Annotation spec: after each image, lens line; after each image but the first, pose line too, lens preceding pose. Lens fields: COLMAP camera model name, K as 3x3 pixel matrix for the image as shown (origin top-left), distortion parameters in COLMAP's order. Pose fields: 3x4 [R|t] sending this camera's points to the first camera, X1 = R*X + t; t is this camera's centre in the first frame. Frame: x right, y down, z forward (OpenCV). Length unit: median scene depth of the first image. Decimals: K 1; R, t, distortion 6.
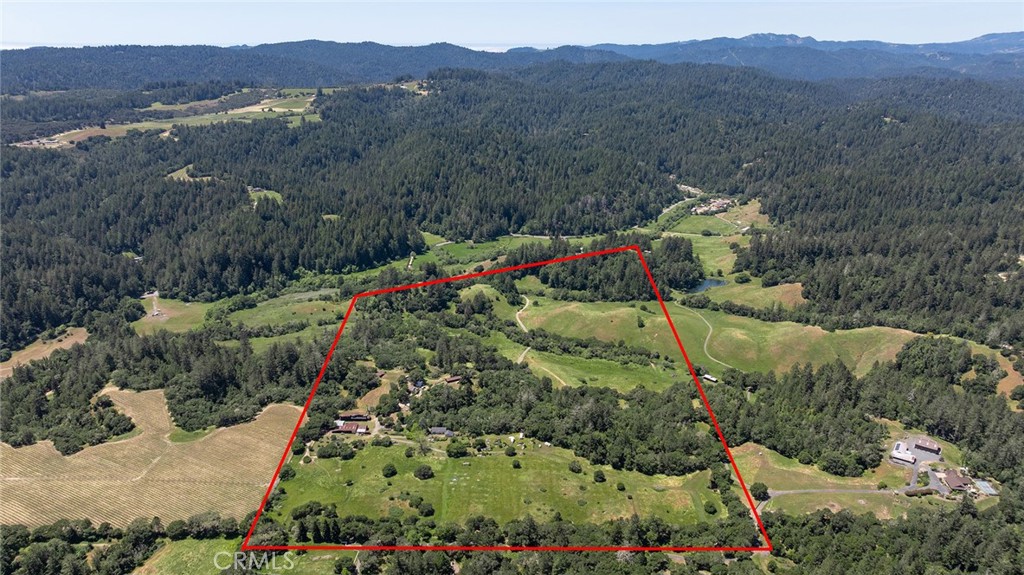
lens RADIAL K [[716.9, 0, 514.0], [0, 716.9, 287.9], [0, 0, 1]] dist [-0.029200, 0.017225]
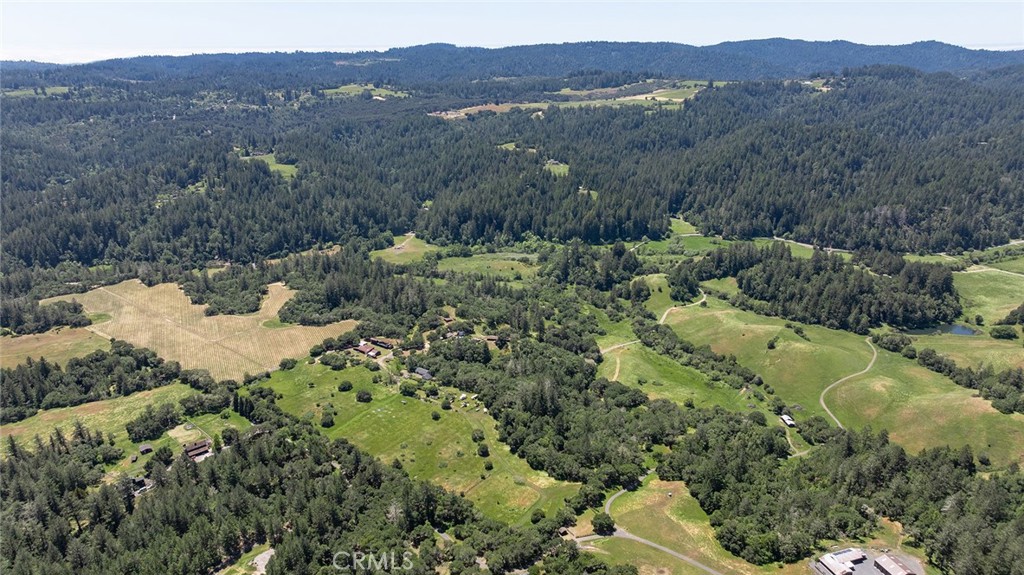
lens RADIAL K [[716.9, 0, 514.3], [0, 716.9, 281.9], [0, 0, 1]] dist [-0.029200, 0.017225]
pose [[0.797662, 0.185736, -0.573793, 0.318040], [-0.191439, 0.980171, 0.051149, -0.005204], [0.571915, 0.069047, 0.817402, 0.114639]]
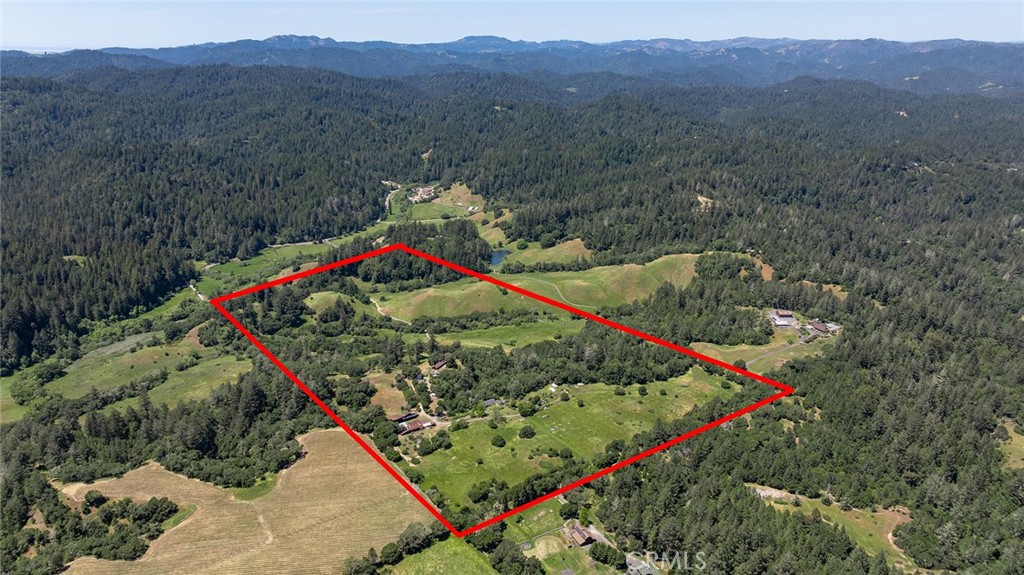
lens RADIAL K [[716.9, 0, 514.1], [0, 716.9, 293.7], [0, 0, 1]] dist [-0.029200, 0.017225]
pose [[0.802515, -0.197872, 0.562865, -0.358817], [0.194841, 0.978597, 0.066222, -0.015338], [-0.563921, 0.056525, 0.823892, 0.040282]]
